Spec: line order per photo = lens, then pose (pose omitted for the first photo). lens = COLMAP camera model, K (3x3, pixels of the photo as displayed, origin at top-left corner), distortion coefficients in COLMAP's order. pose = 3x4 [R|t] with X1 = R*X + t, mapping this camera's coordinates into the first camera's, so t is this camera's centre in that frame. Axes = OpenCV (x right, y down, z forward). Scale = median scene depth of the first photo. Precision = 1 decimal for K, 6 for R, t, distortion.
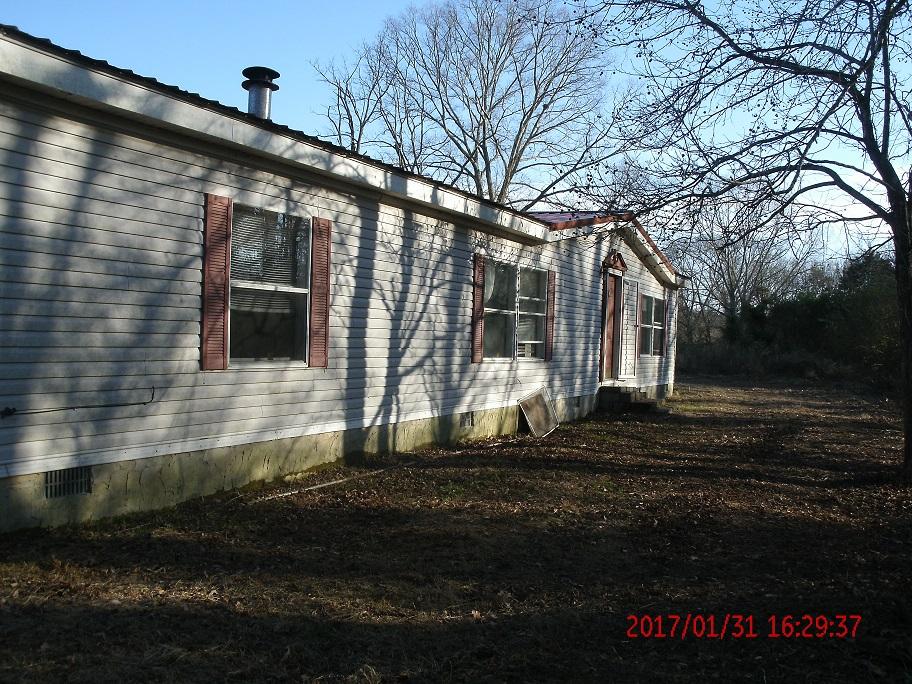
lens RADIAL K [[941.3, 0, 452.7], [0, 941.3, 377.0], [0, 0, 1]] dist [-0.305055, 0.385555]
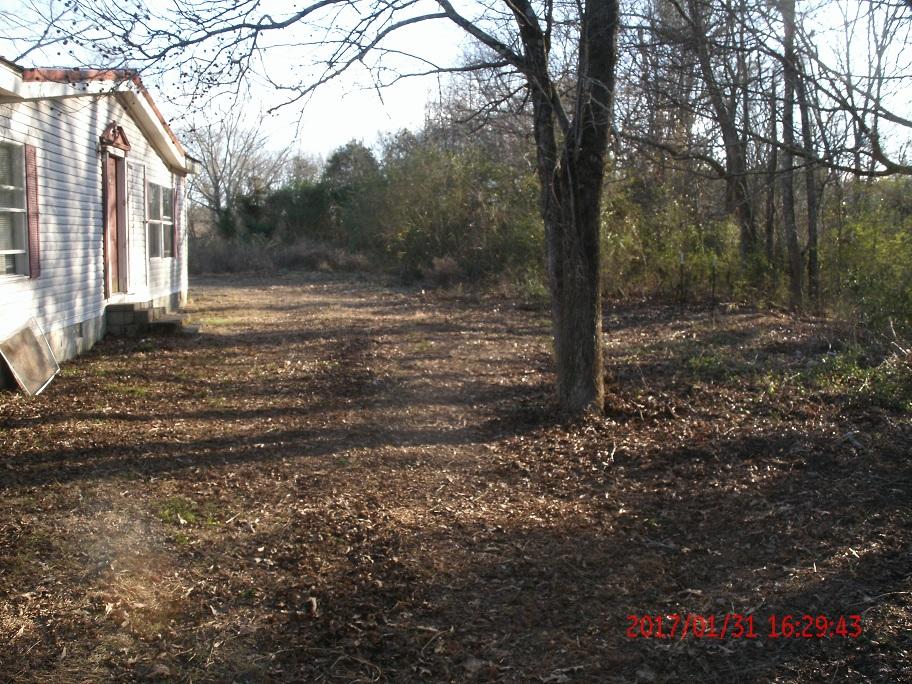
lens RADIAL K [[941.3, 0, 452.7], [0, 941.3, 377.0], [0, 0, 1]] dist [-0.305055, 0.385555]
pose [[0.852615, -0.105400, 0.511799, 0.021421], [0.046274, 0.990827, 0.126963, -0.015788], [-0.520486, -0.084568, 0.849672, 0.304471]]
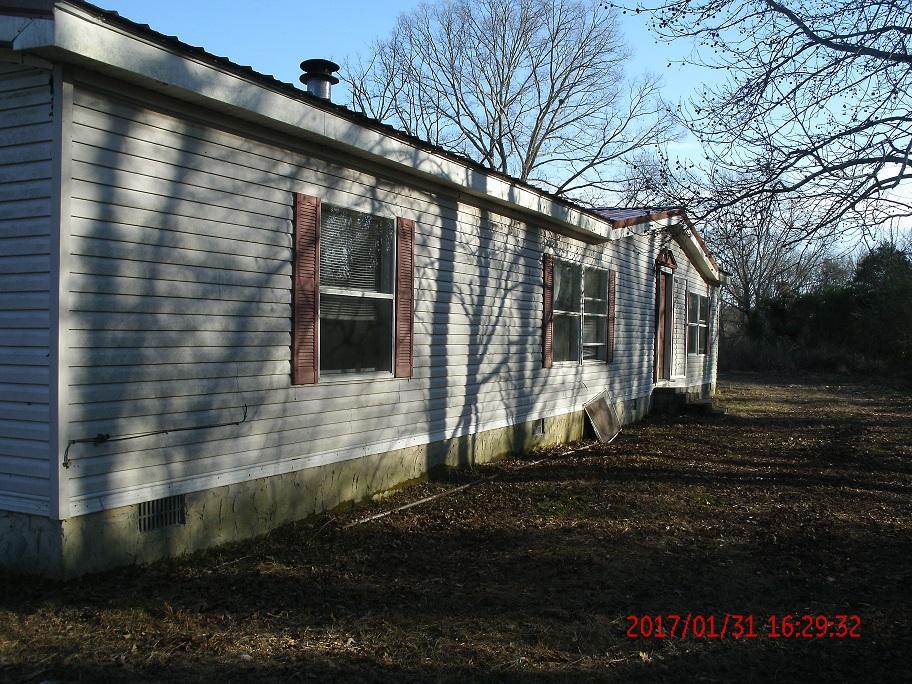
lens RADIAL K [[941.3, 0, 452.7], [0, 941.3, 377.0], [0, 0, 1]] dist [-0.305055, 0.385555]
pose [[0.999875, -0.012709, -0.009358, -0.056635], [0.012738, 0.999914, 0.003091, -0.008831], [0.009318, -0.003209, 0.999951, 0.038934]]
